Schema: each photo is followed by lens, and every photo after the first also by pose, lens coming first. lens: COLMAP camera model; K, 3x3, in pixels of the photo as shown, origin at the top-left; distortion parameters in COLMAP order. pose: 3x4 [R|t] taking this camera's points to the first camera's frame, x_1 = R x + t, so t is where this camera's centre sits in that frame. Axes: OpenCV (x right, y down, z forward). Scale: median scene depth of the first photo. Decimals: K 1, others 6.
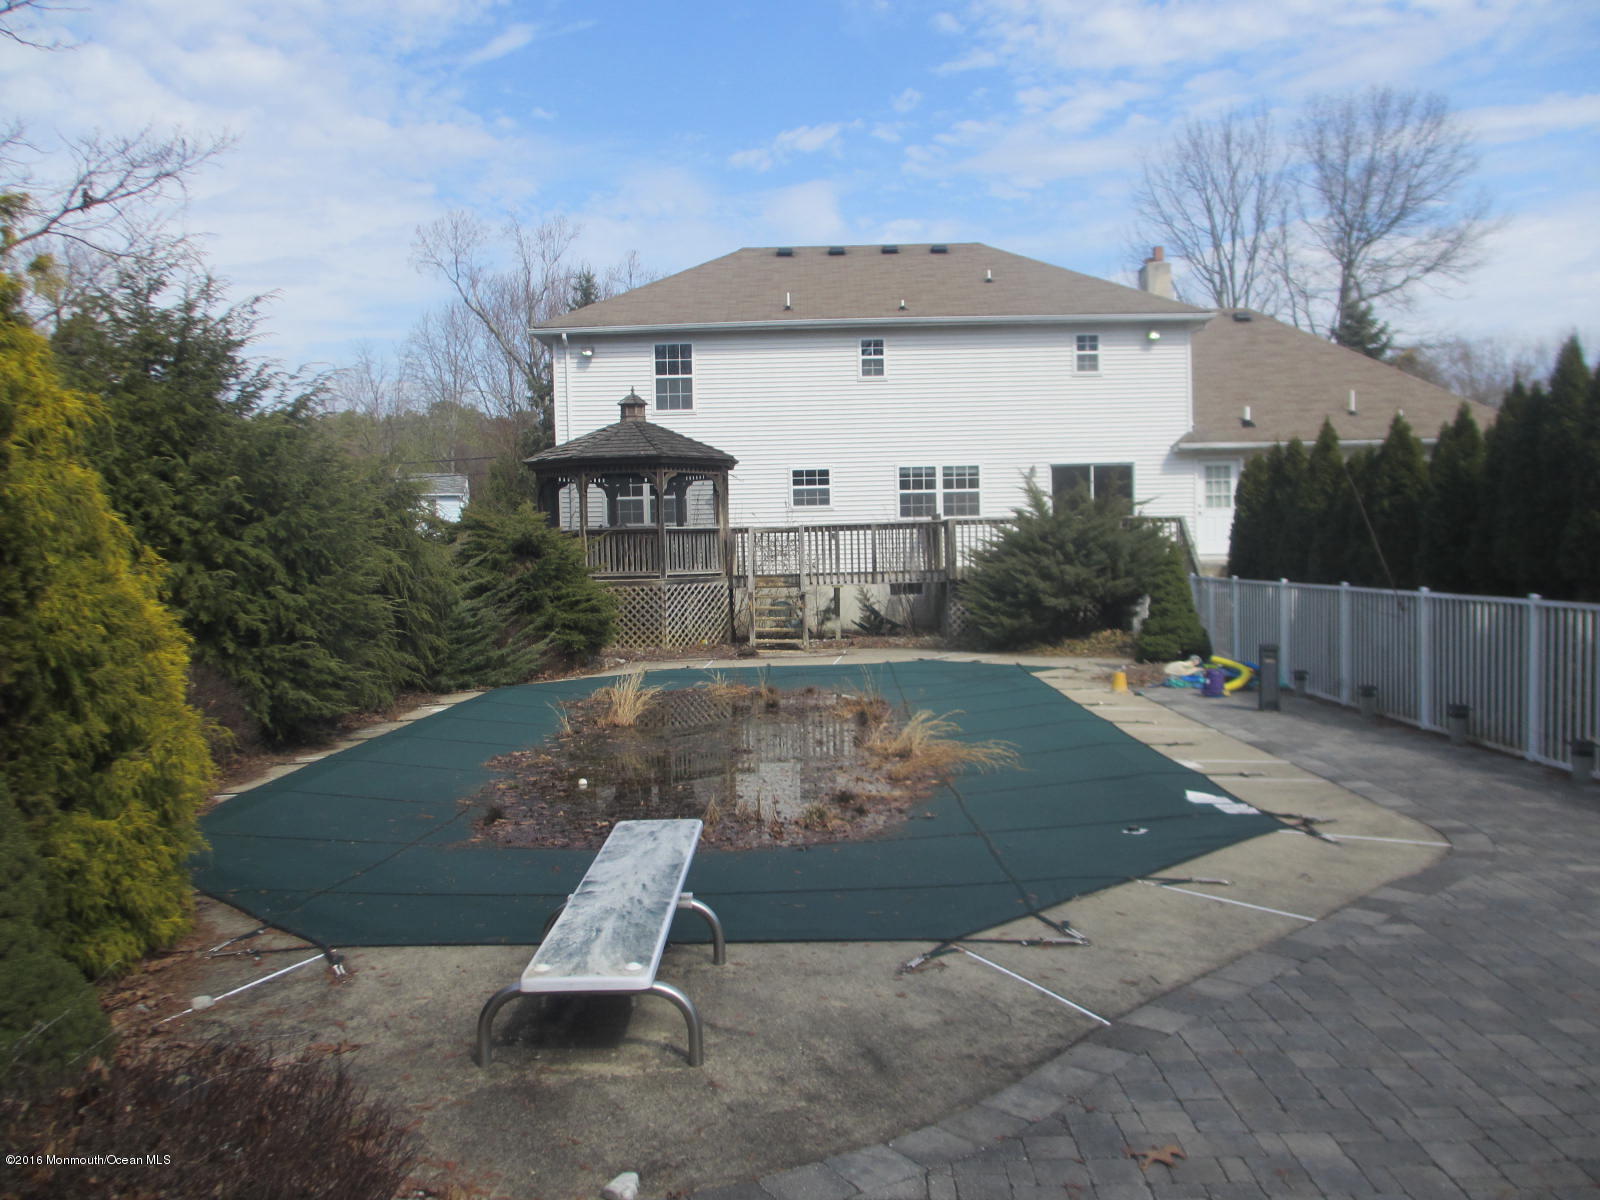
lens RADIAL K [[1341.6, 0, 795.7], [0, 1341.6, 603.2], [0, 0, 1]] dist [-0.064538, 0.035280]
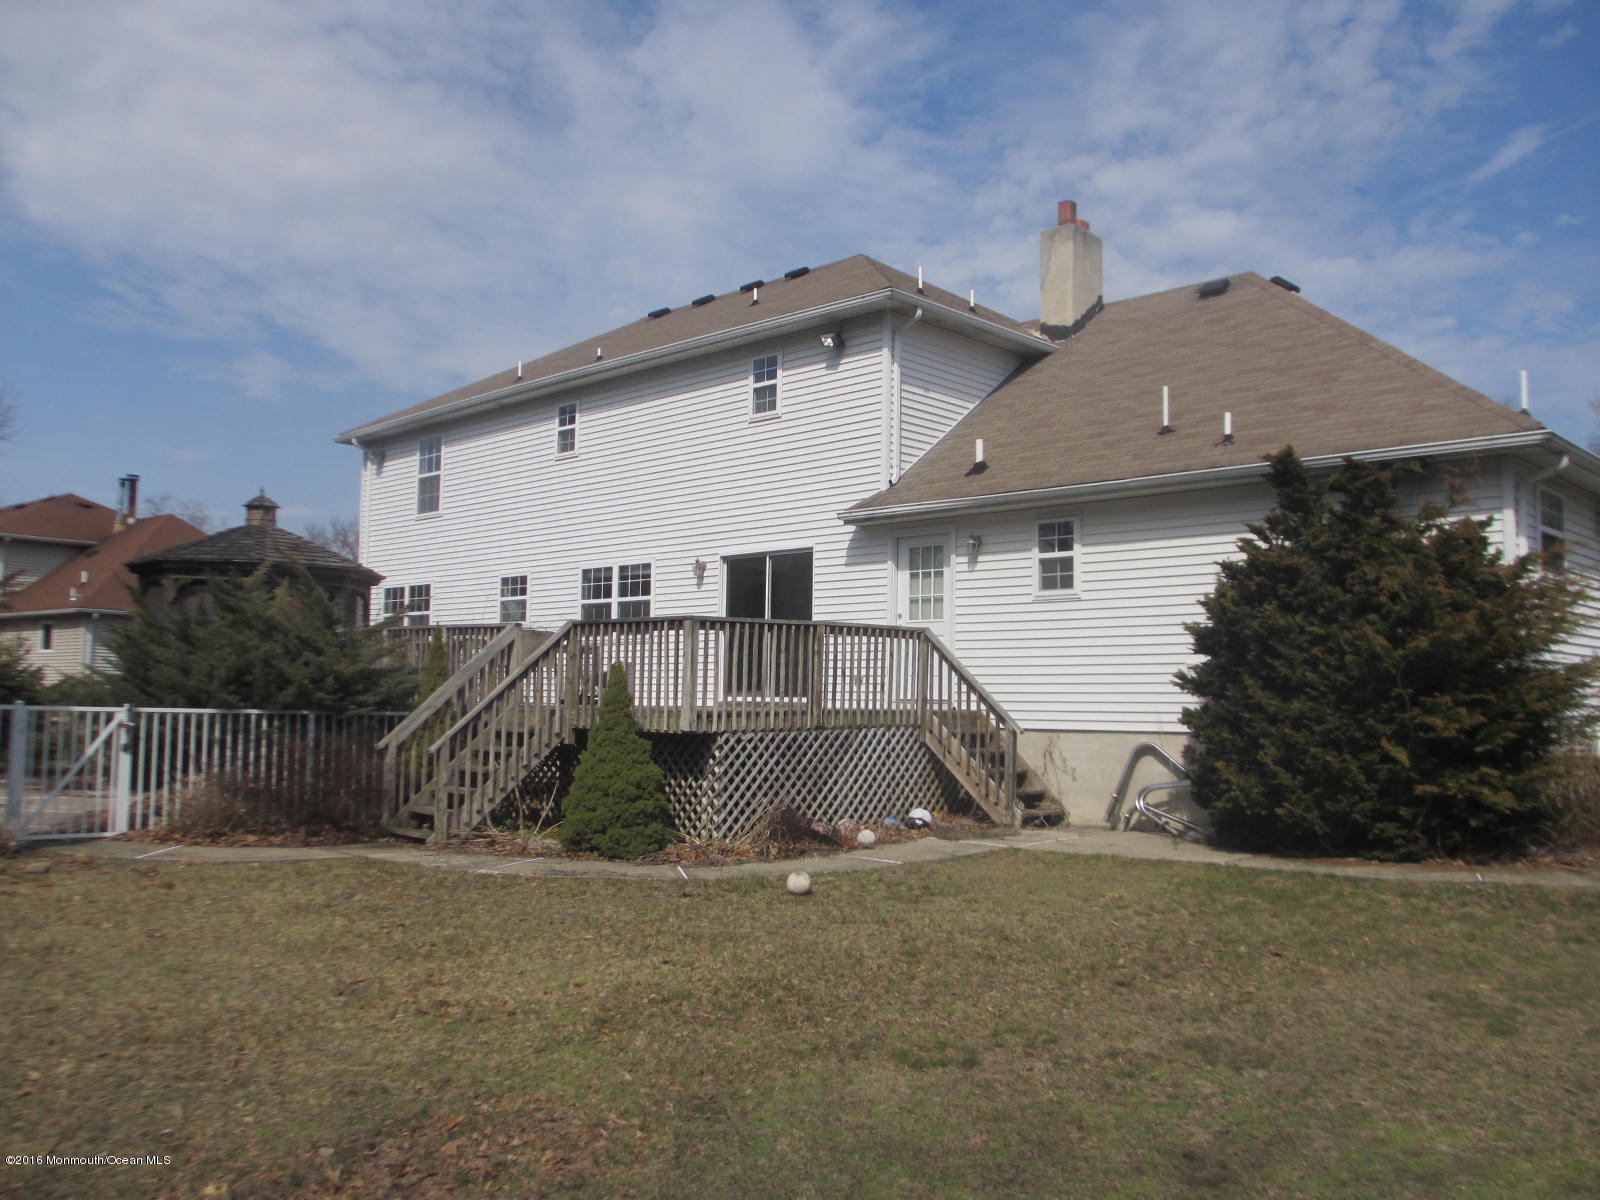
lens RADIAL K [[1341.6, 0, 801.7], [0, 1341.6, 599.1], [0, 0, 1]] dist [-0.064538, 0.035280]
pose [[0.730646, -0.019525, -0.682478, 0.672633], [-0.058417, 0.994138, -0.090981, -0.024414], [0.680253, 0.106343, 0.725222, 0.544579]]
